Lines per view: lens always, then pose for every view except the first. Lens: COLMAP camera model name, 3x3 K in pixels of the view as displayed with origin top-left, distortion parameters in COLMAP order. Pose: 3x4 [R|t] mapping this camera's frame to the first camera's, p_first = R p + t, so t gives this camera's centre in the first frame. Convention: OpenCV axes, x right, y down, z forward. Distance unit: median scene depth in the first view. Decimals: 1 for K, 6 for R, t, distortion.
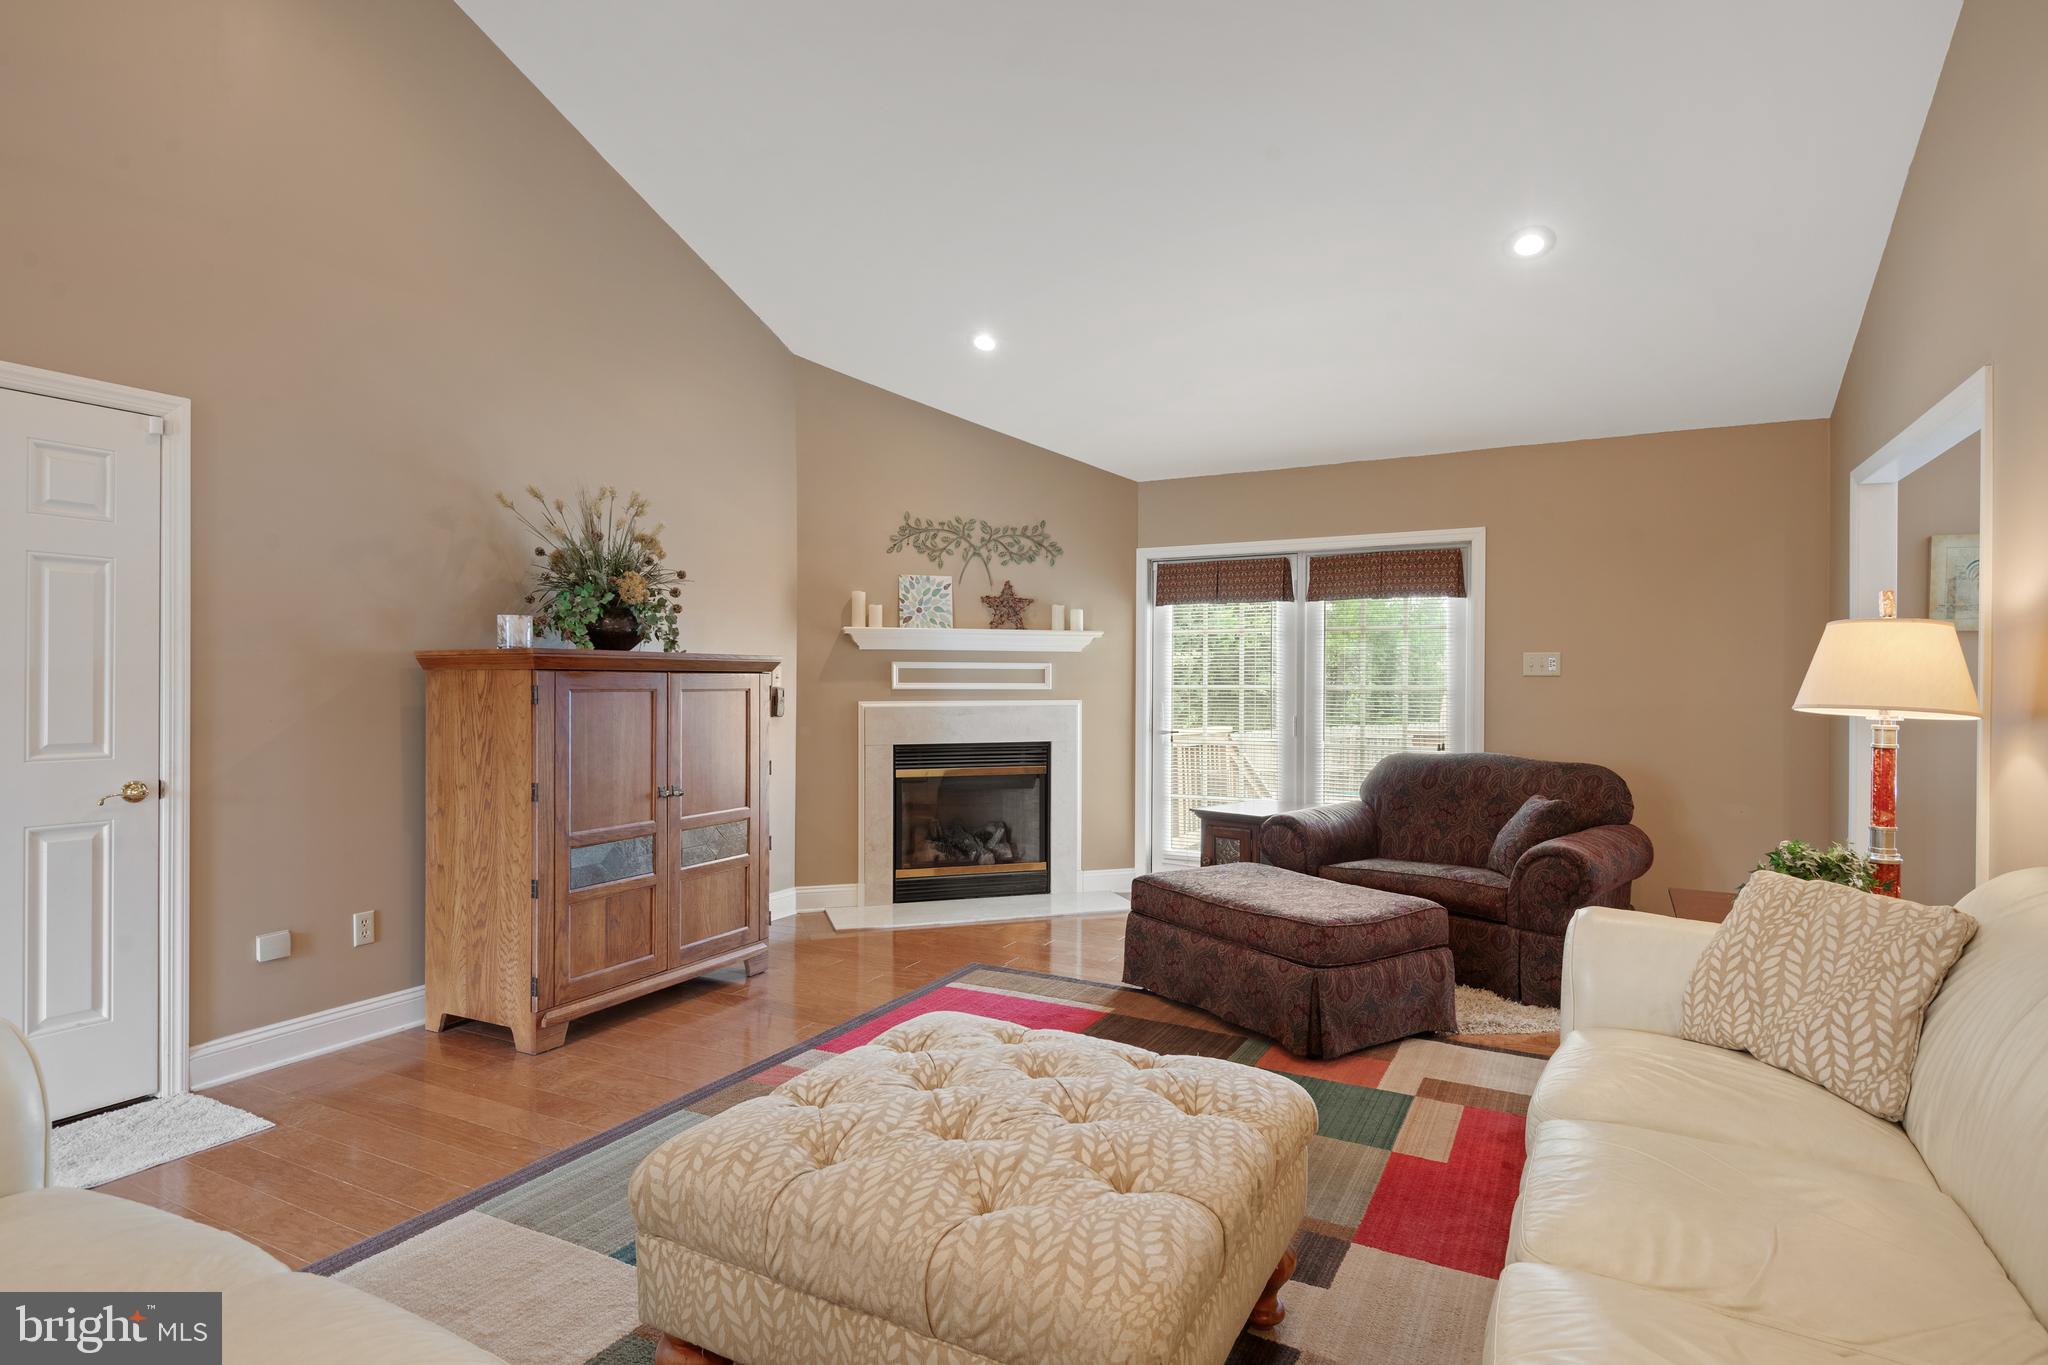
lens RADIAL K [[1029.4, 0, 1020.5], [0, 1029.4, 689.5], [0, 0, 1]] dist [-0.001194, -0.001206]
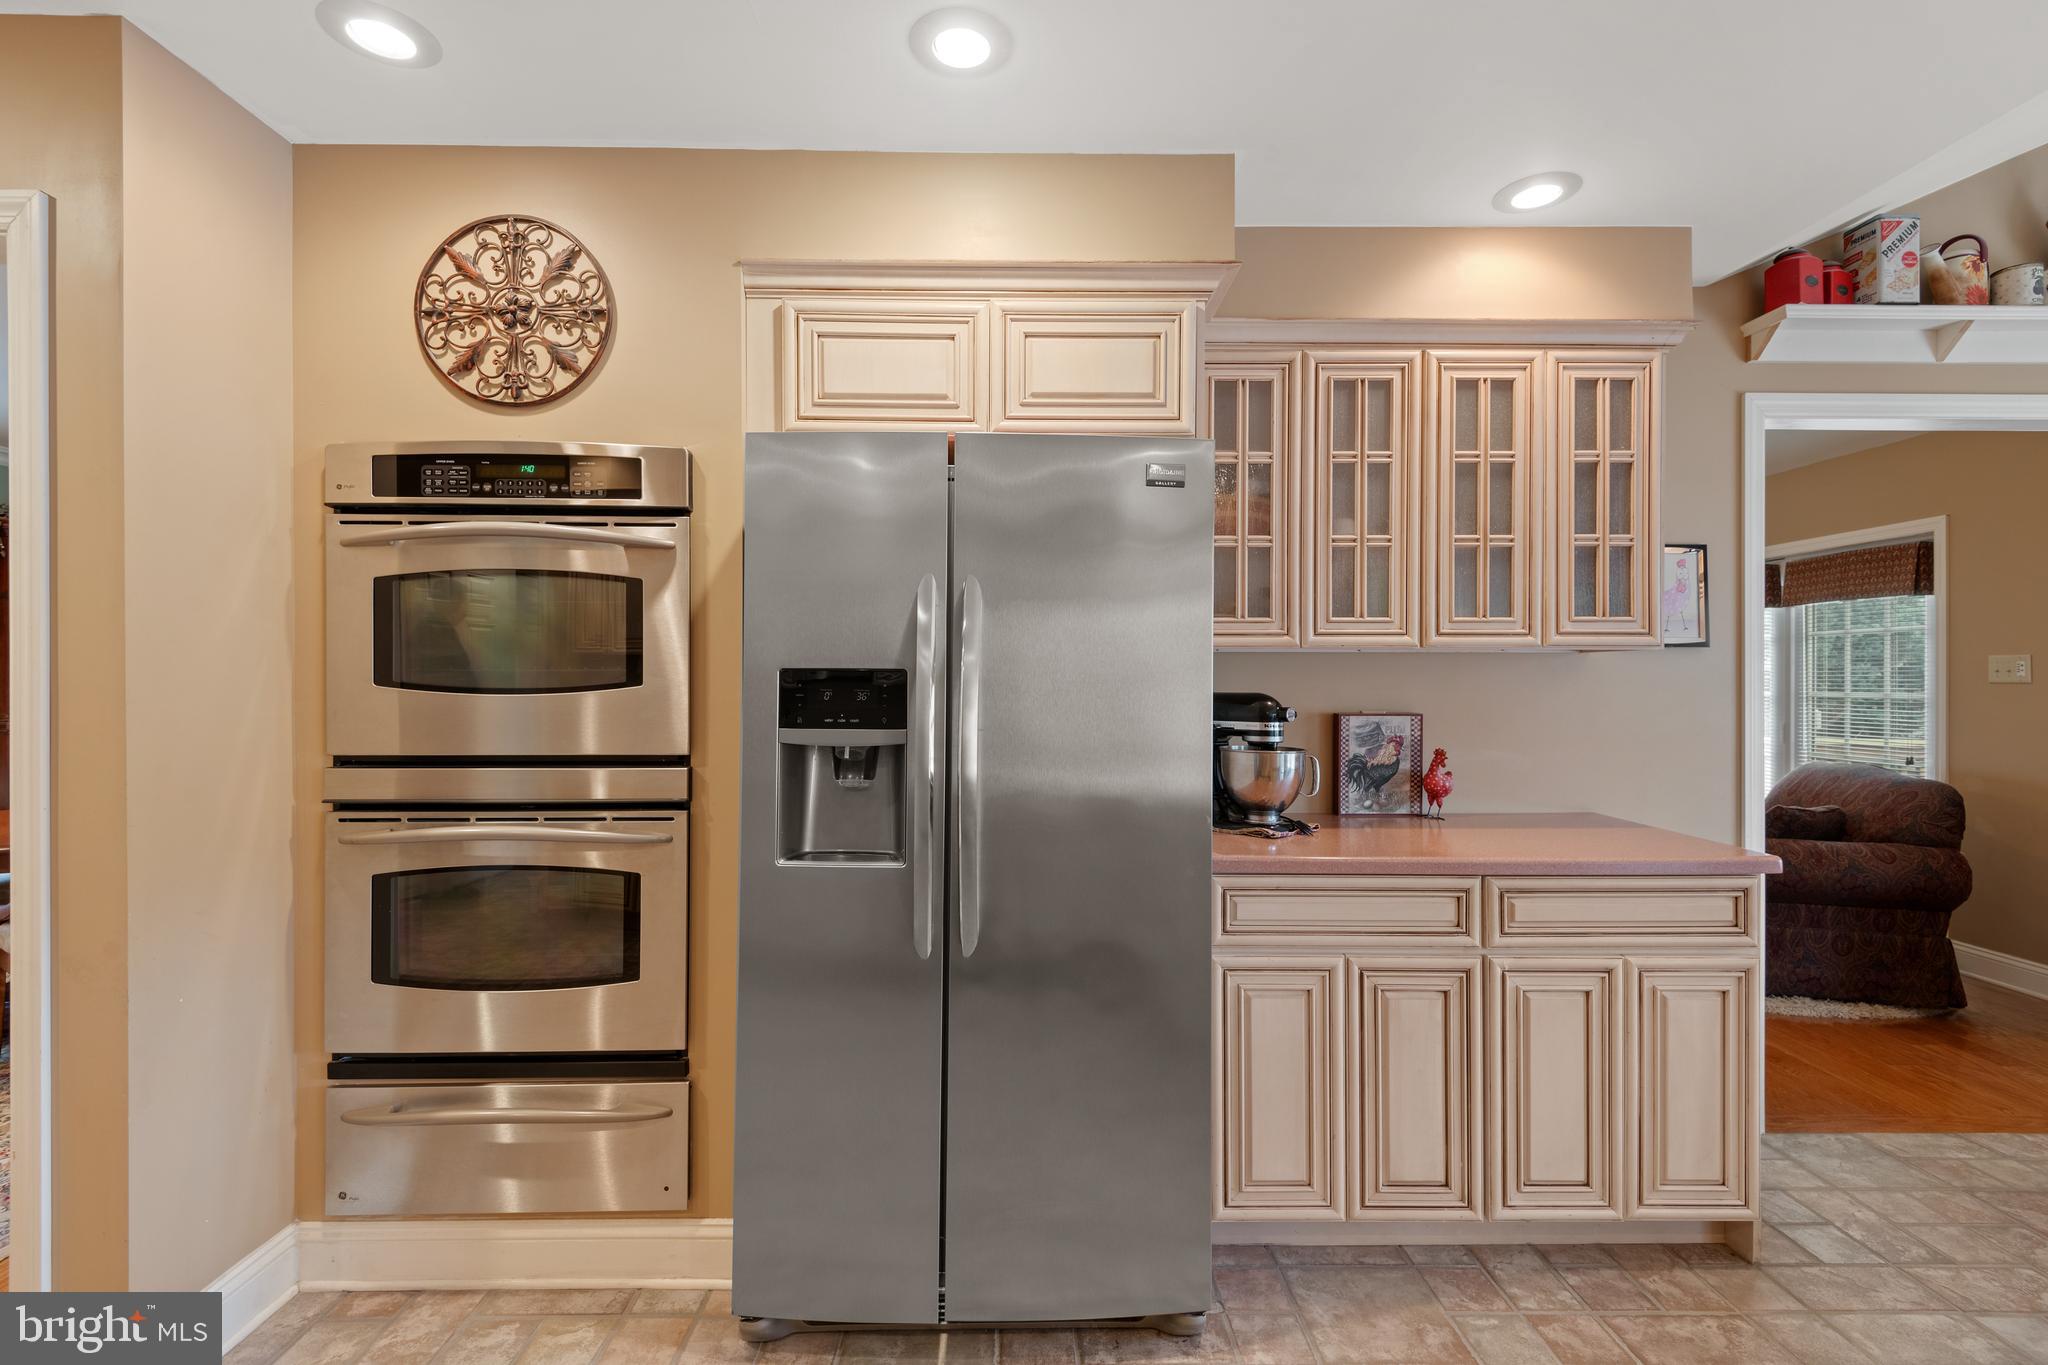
lens RADIAL K [[921.2, 0, 1014.1], [0, 921.2, 675.9], [0, 0, 1]] dist [0.000390, 0.000120]
pose [[0.497713, 0.003615, -0.867335, 0.661966], [-0.010358, 0.999945, -0.001776, -0.010049], [0.867280, 0.009868, 0.497722, -0.068854]]
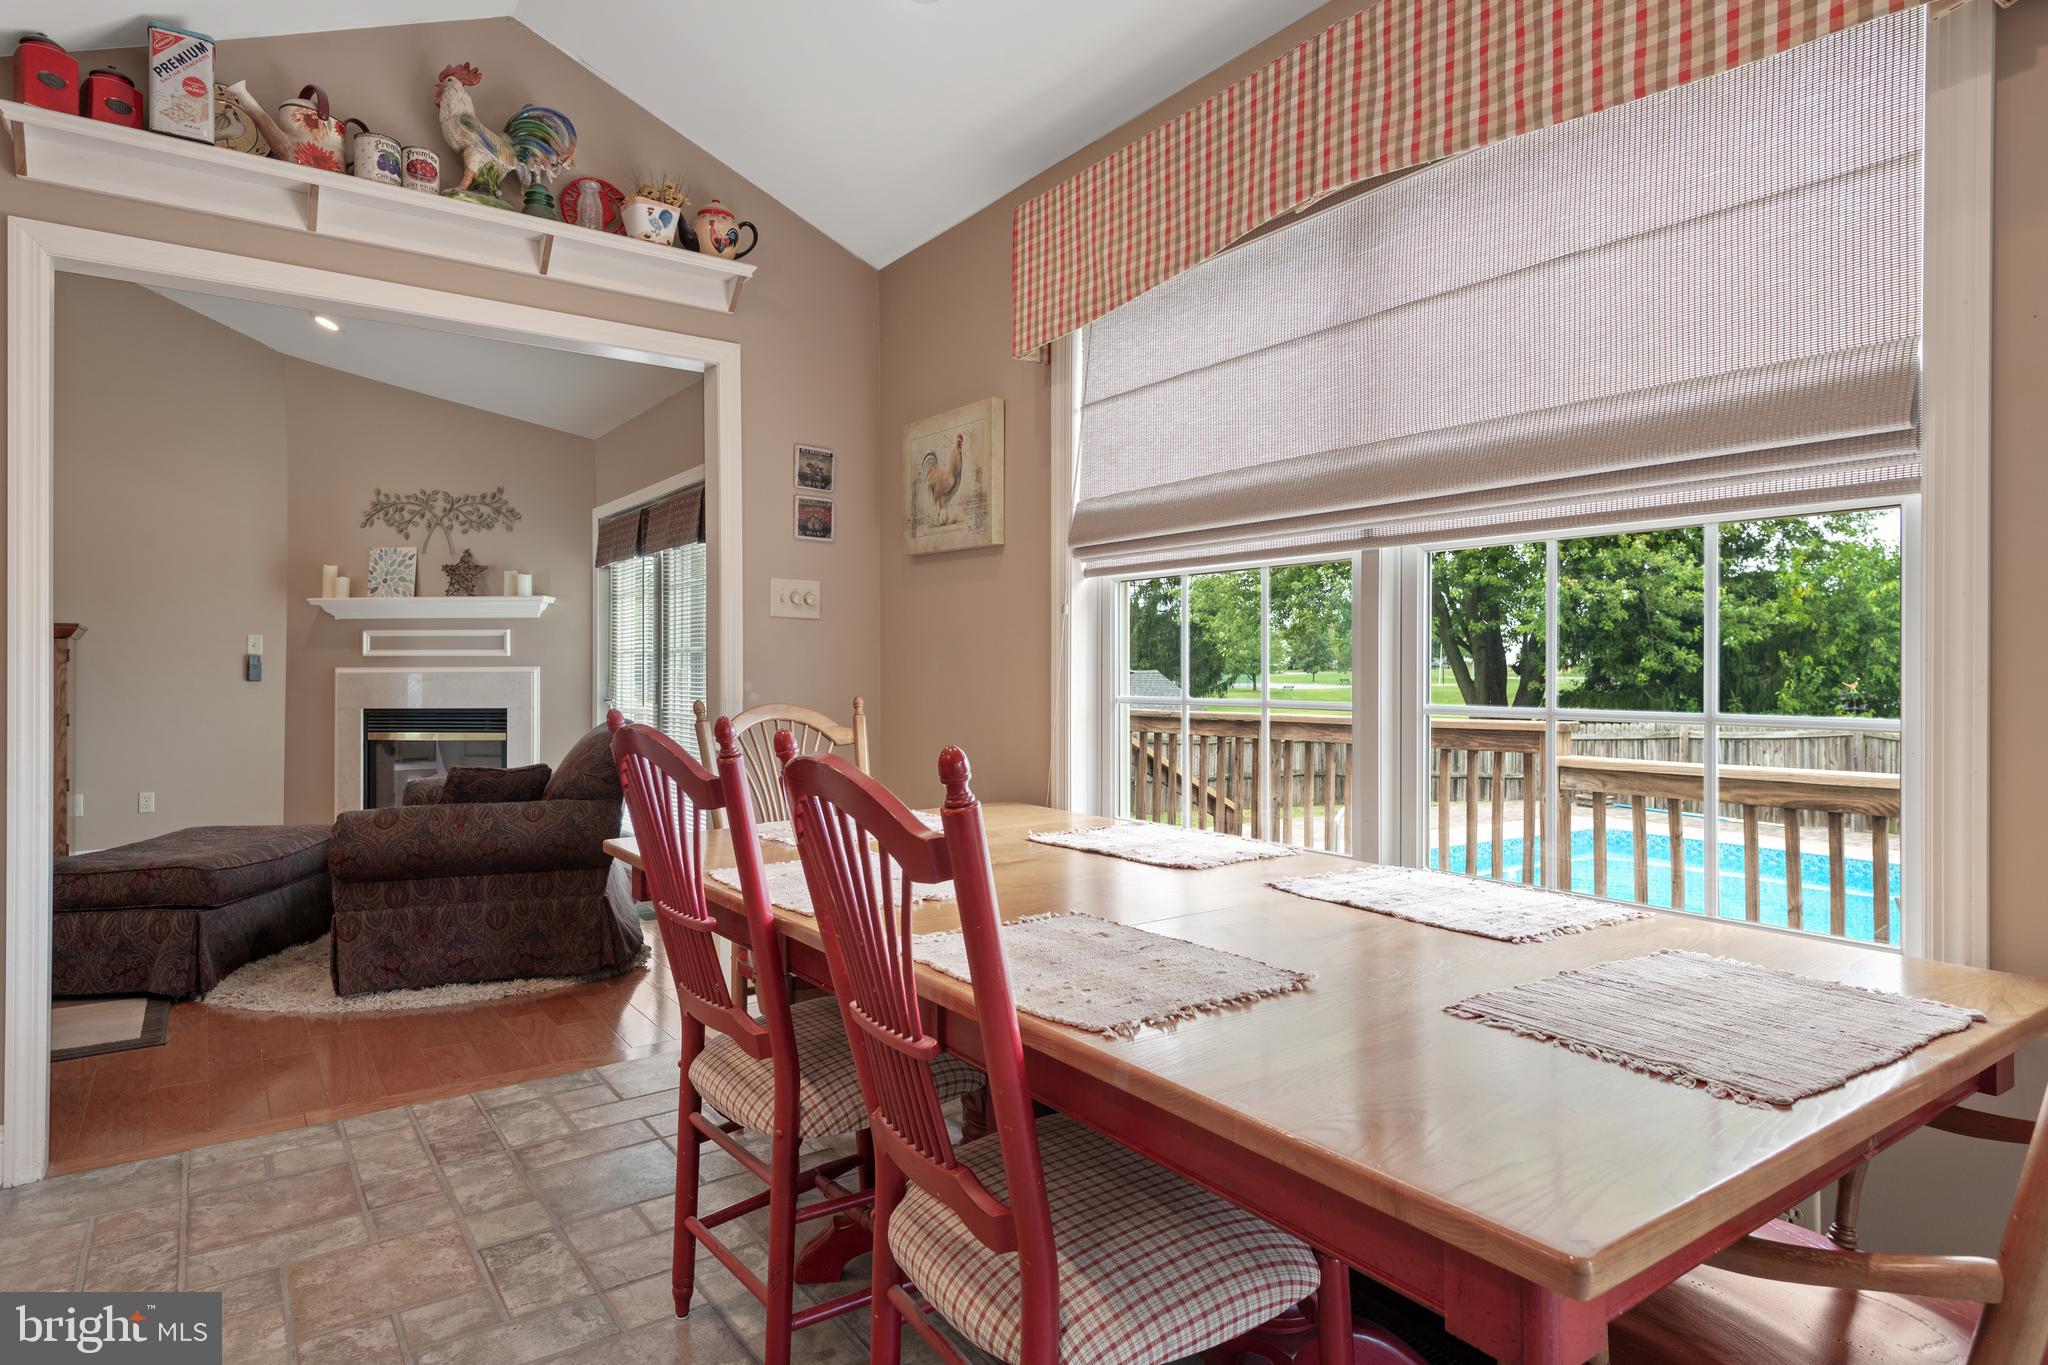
lens RADIAL K [[1110.6, 0, 1030.4], [0, 1110.6, 668.4], [0, 0, 1]] dist [0.005716, -0.001217]
pose [[0.899750, -0.000943, -0.436405, 0.979894], [-0.002236, 0.999975, -0.006770, 0.018485], [0.436400, 0.007067, 0.899725, 0.263399]]
